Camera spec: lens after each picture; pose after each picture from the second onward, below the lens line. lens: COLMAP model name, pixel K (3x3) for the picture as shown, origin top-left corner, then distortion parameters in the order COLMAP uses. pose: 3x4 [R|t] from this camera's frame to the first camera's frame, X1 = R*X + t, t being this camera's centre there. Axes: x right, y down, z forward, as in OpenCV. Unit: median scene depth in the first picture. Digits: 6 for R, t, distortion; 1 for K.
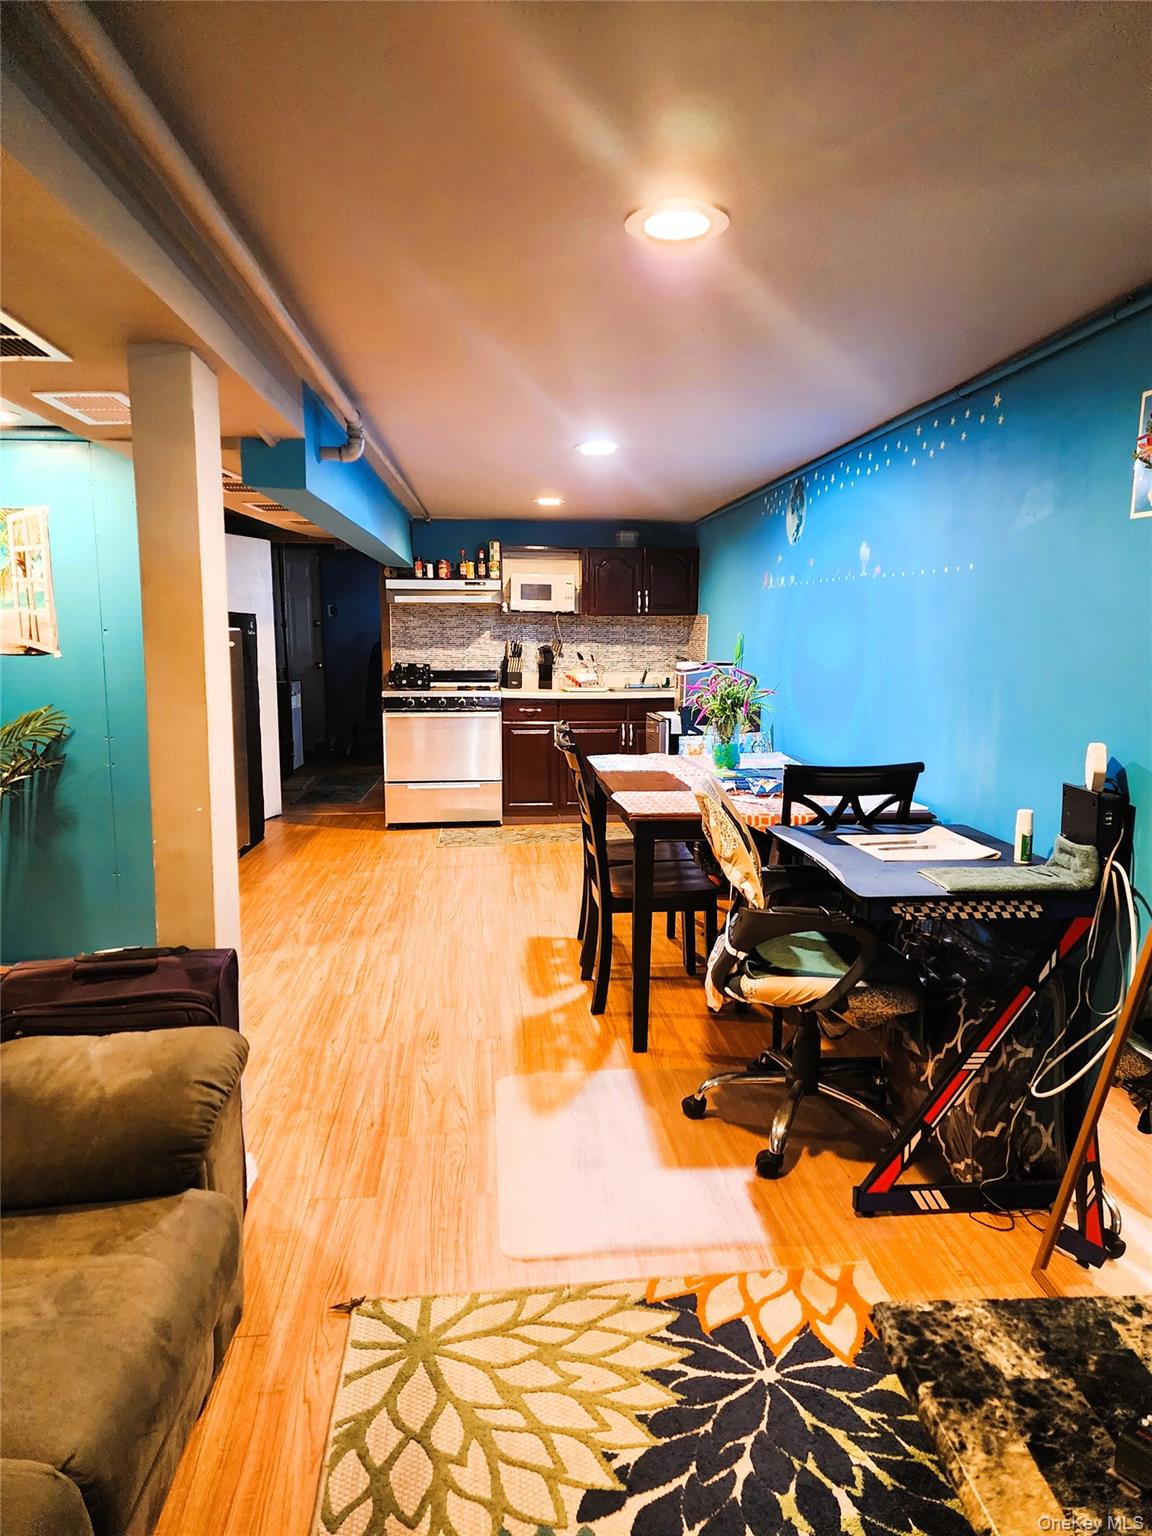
lens RADIAL K [[1024.1, 0, 576.0], [0, 1024.1, 768.0], [0, 0, 1]] dist [0.115234, -0.000813]
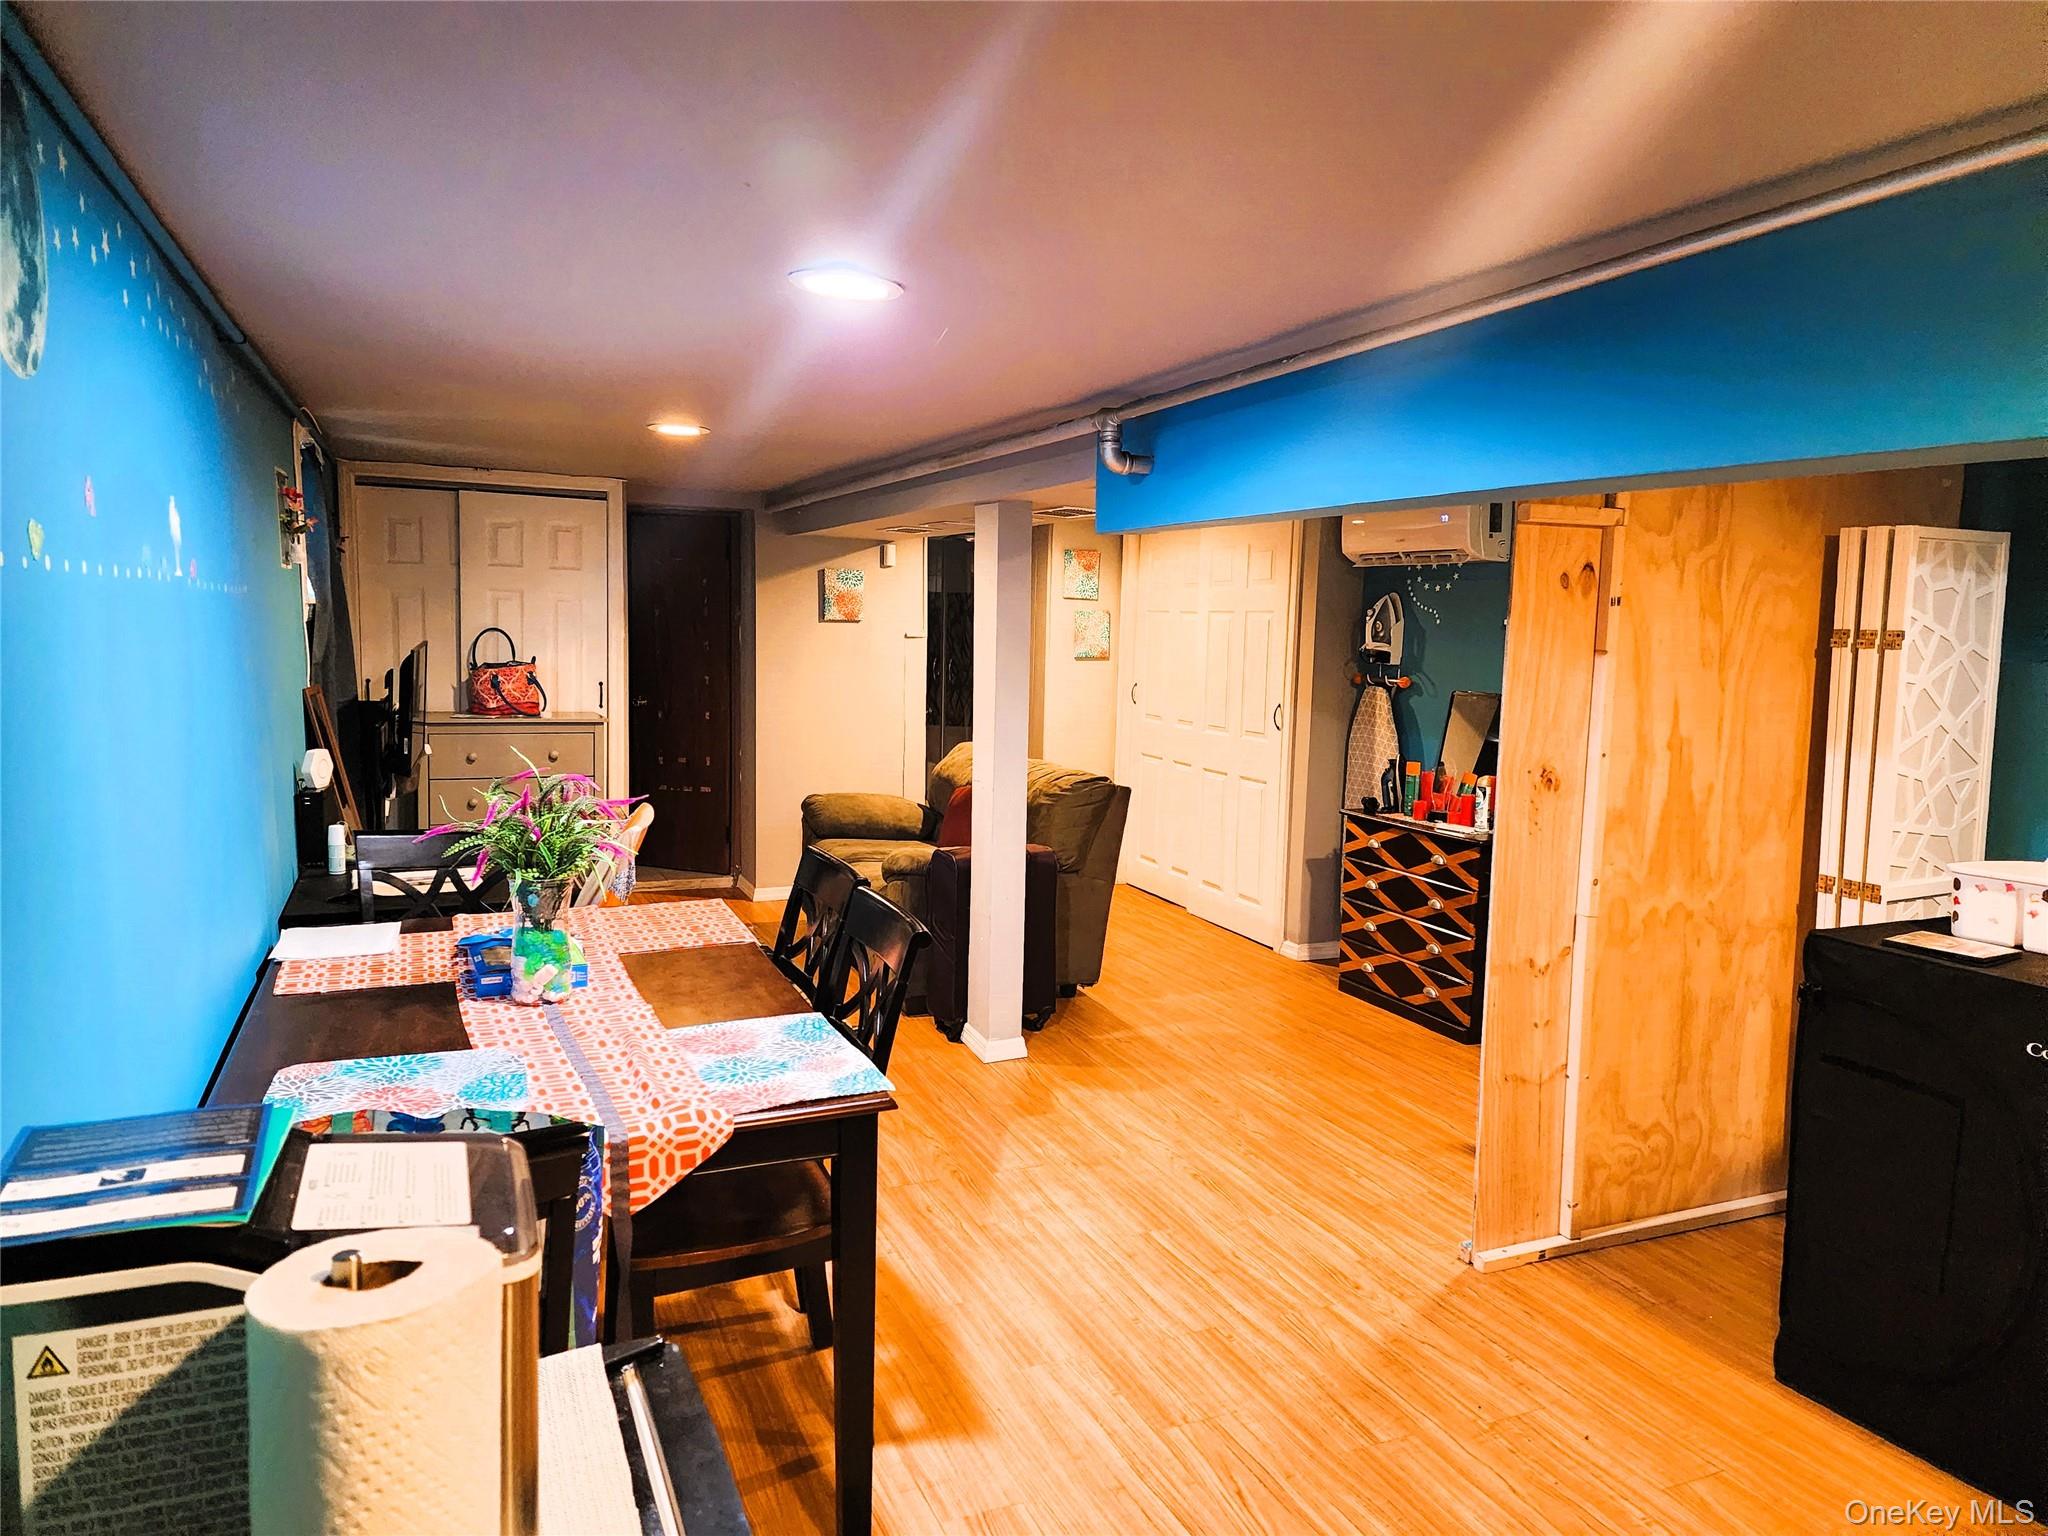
lens RADIAL K [[1359.5, 0, 1023.6], [0, 1359.5, 751.1], [0, 0, 1]] dist [0.081230, -0.076486]
pose [[-0.951436, 0.007088, -0.307766, 0.118636], [-0.064388, 0.973041, 0.221461, -0.245754], [0.301039, 0.230522, -0.925330, 1.514773]]
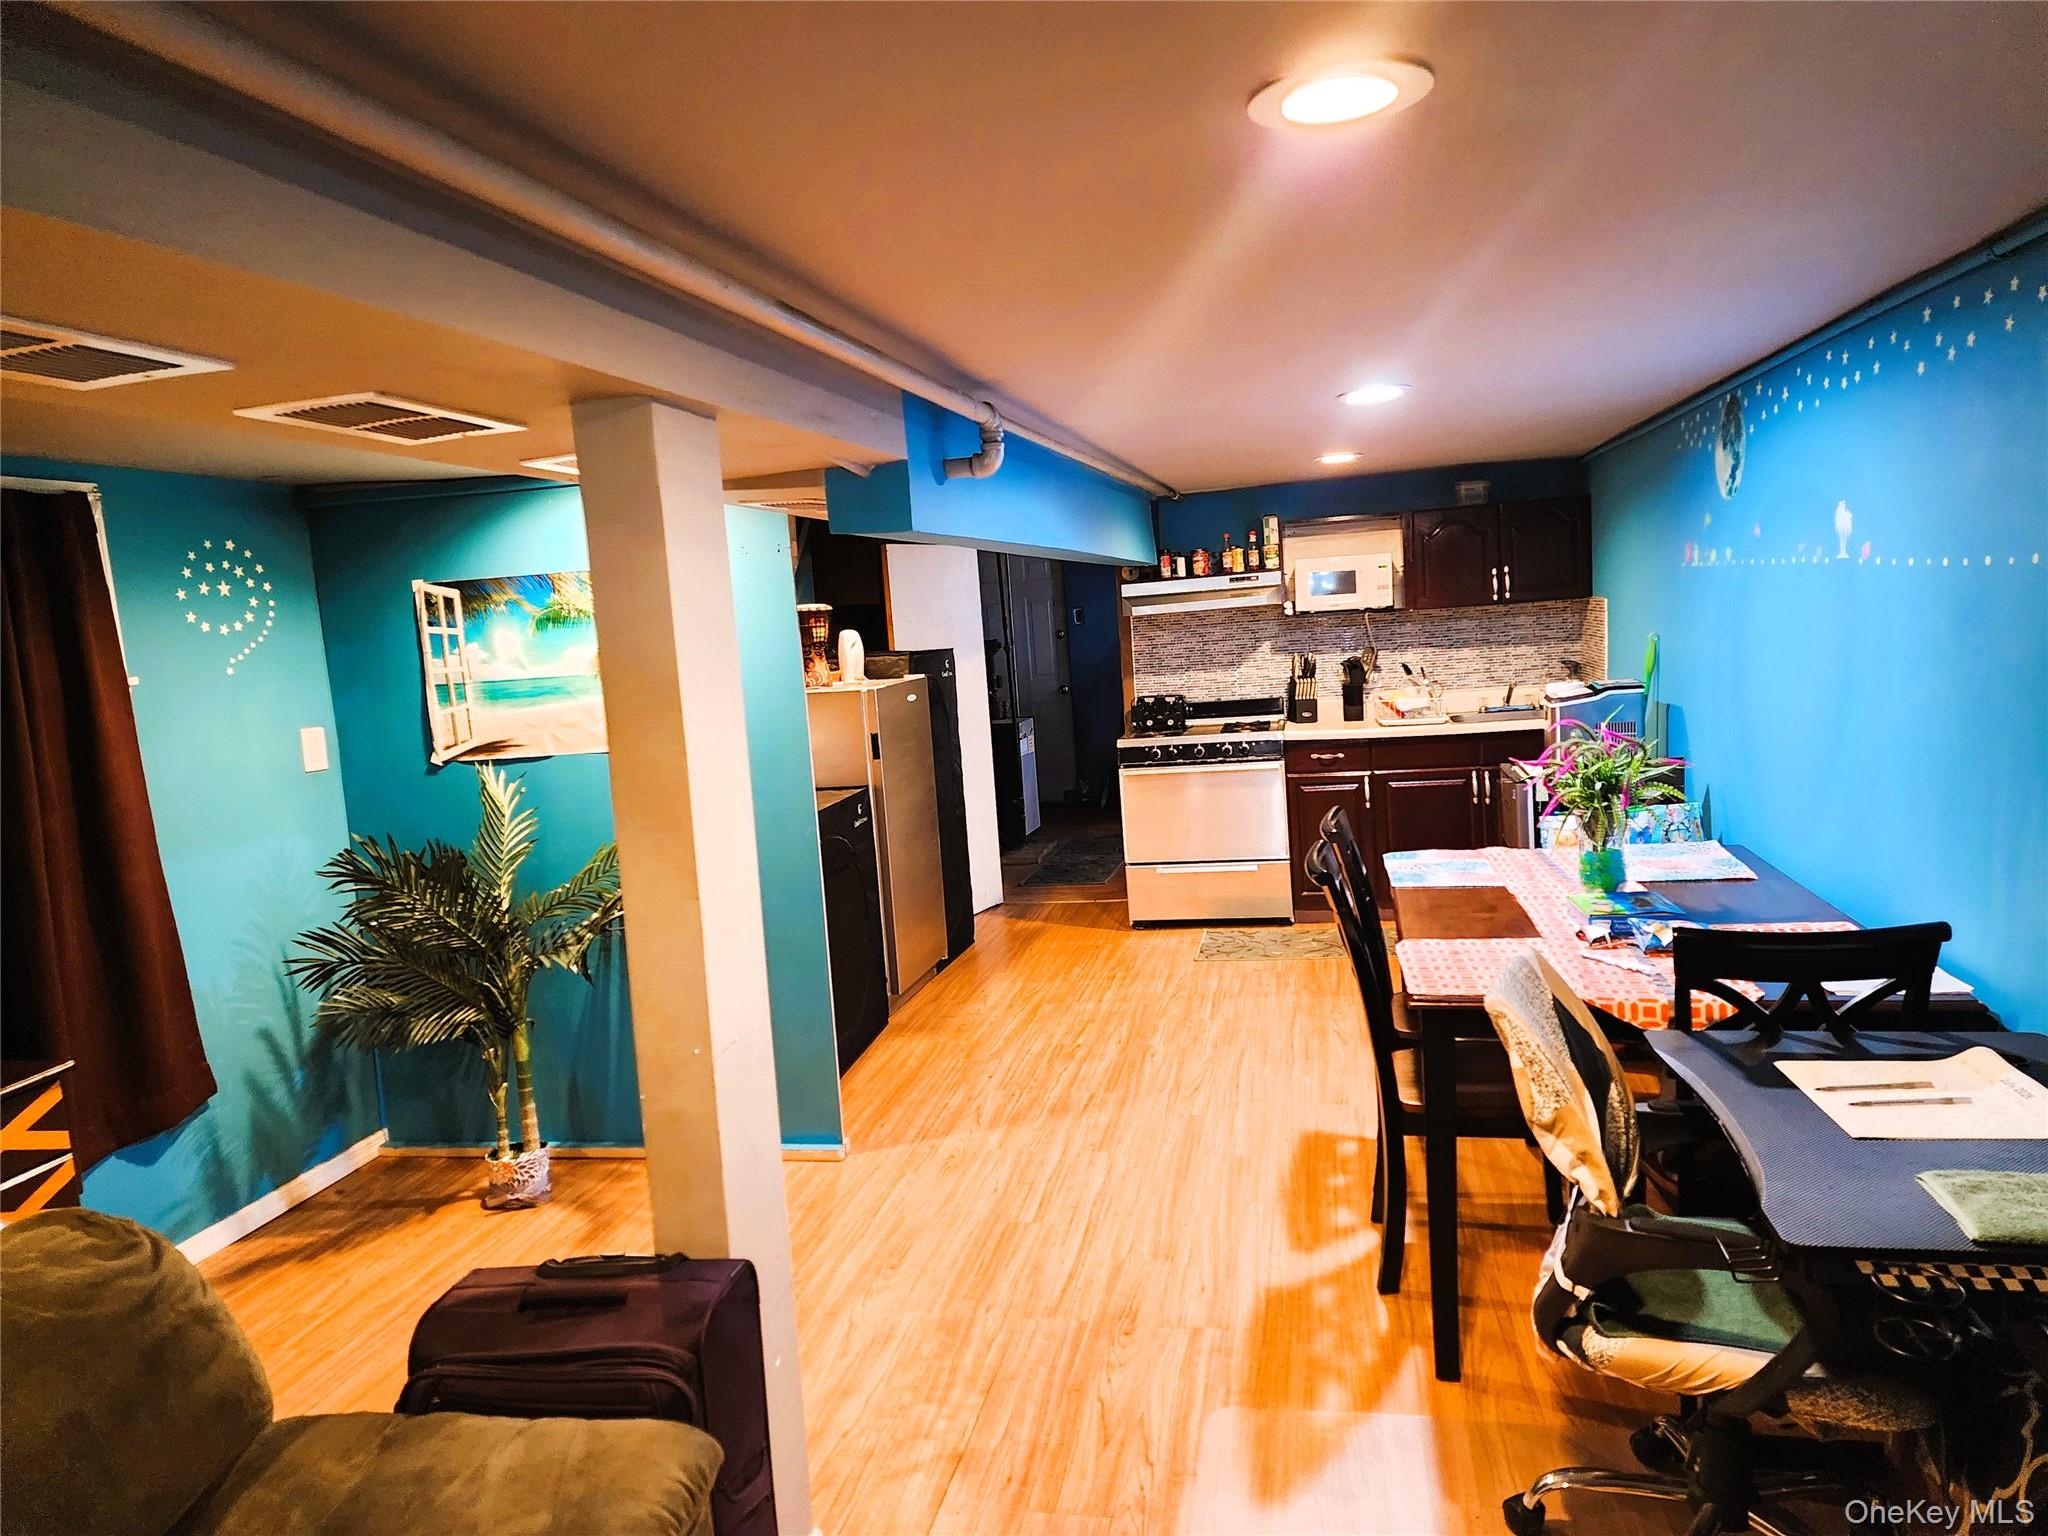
lens RADIAL K [[1359.5, 0, 1023.6], [0, 1359.5, 751.1], [0, 0, 1]] dist [0.081230, -0.076486]
pose [[0.949792, -0.039878, -0.310329, 0.070077], [0.033998, 0.999126, -0.024337, -0.068096], [0.311028, 0.012565, 0.950318, 0.098049]]
